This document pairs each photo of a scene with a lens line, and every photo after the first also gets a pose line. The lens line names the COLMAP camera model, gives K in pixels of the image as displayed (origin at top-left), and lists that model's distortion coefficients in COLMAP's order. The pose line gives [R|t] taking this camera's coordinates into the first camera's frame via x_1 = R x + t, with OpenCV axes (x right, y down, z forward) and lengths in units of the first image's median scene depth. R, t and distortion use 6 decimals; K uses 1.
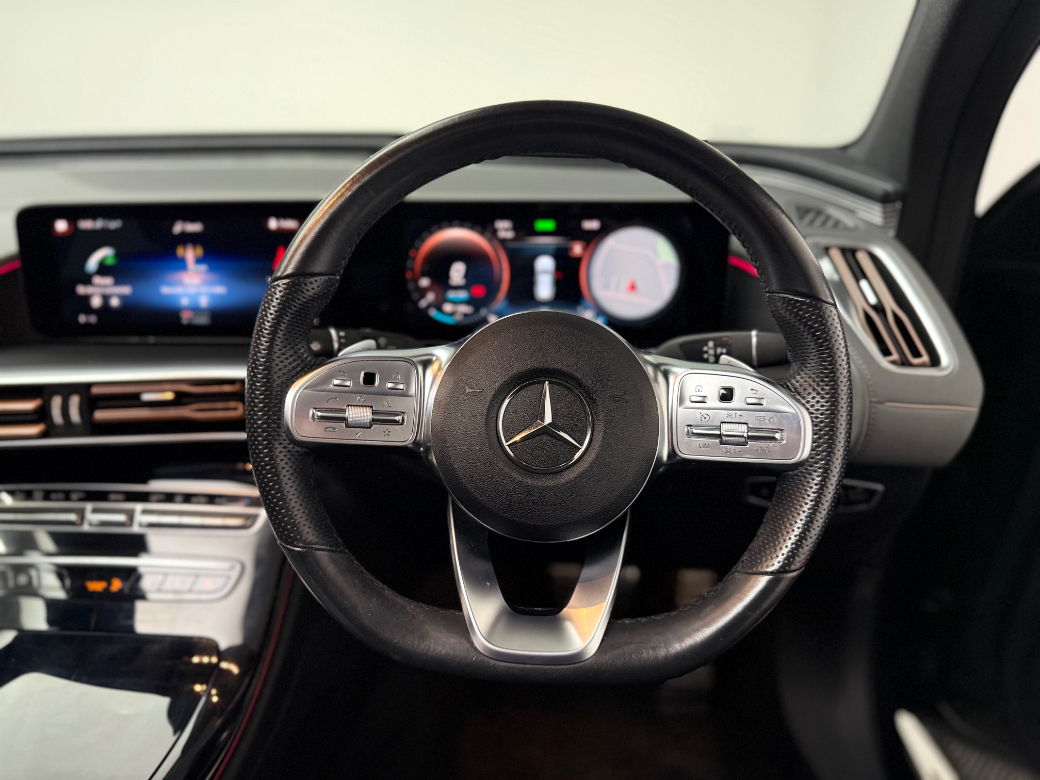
lens RADIAL K [[732.5, 0, 519.3], [0, 732.5, 389.2], [0, 0, 1]] dist [-0.046893, -0.000613]
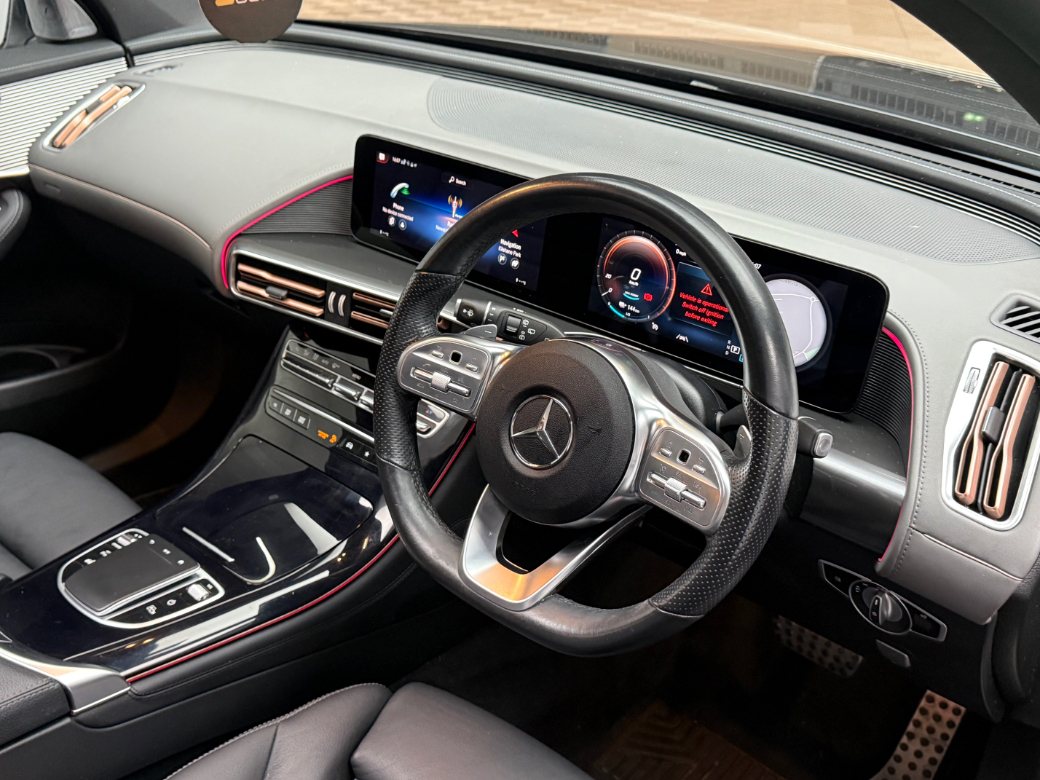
lens RADIAL K [[1092.5, 0, 520.6], [0, 1092.5, 389.9], [0, 0, 1]] dist [0.012384, 0.000000]
pose [[0.772453, 0.314633, -0.551655, 0.728428], [-0.258003, 0.949208, 0.180108, -0.246389], [0.580303, 0.003203, 0.814394, -0.413901]]
